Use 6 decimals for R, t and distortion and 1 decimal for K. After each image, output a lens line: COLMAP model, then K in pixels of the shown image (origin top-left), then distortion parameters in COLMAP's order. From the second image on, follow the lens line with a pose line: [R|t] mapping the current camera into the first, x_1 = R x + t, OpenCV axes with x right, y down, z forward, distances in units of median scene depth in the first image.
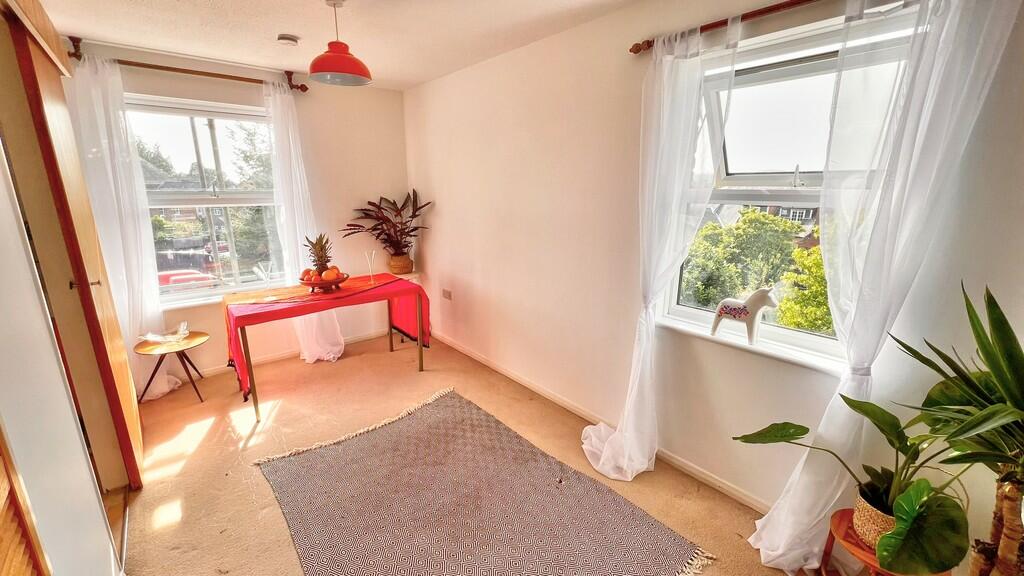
lens RADIAL K [[406.5, 0, 512.0], [0, 406.5, 288.0], [0, 0, 1]] dist [0.002110, -0.002594]
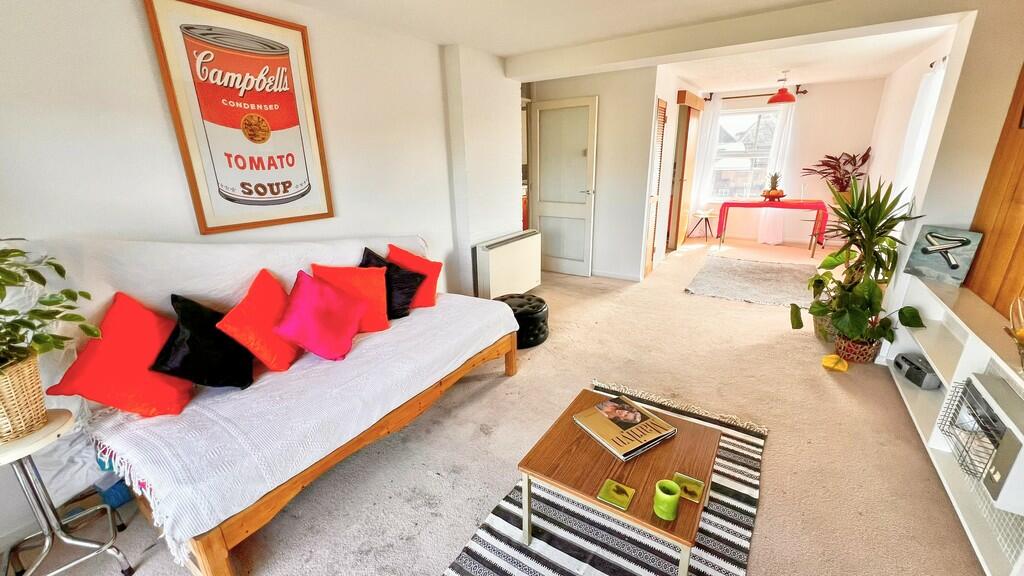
lens RADIAL K [[412.1, 0, 512.0], [0, 412.1, 288.0], [0, 0, 1]] dist [-0.007603, 0.000066]
pose [[0.296739, 0.286738, -0.910894, 1.307707], [-0.205812, 0.950643, 0.232204, 0.240930], [0.932517, 0.118569, 0.341107, -0.956055]]
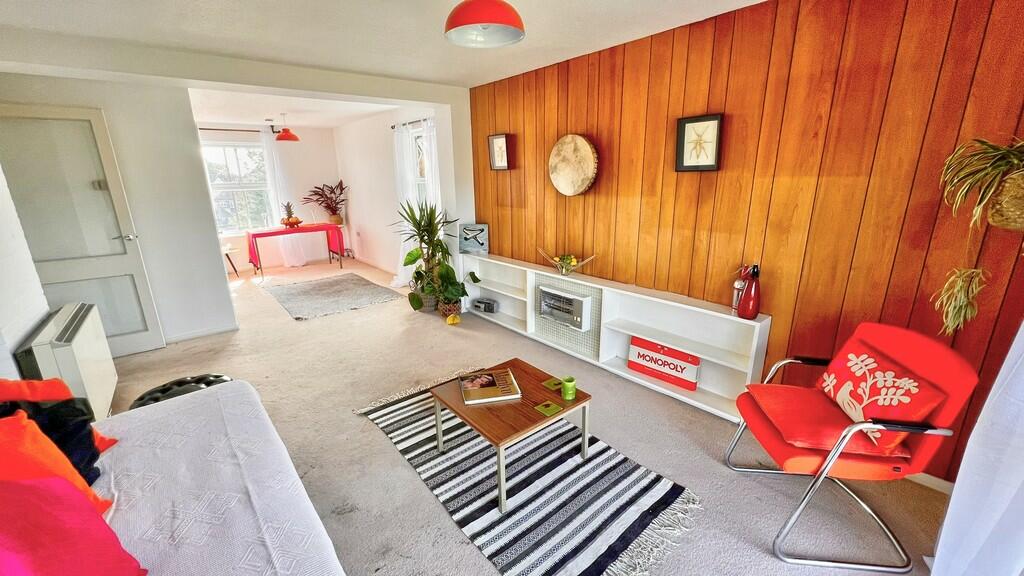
lens RADIAL K [[406.5, 0, 512.0], [0, 406.5, 288.0], [0, 0, 1]] dist [0.002110, -0.002594]
pose [[0.999740, -0.018192, -0.013733, 0.880307], [0.018597, 0.999378, 0.029967, 0.338226], [0.013179, -0.030214, 0.999457, -1.387321]]
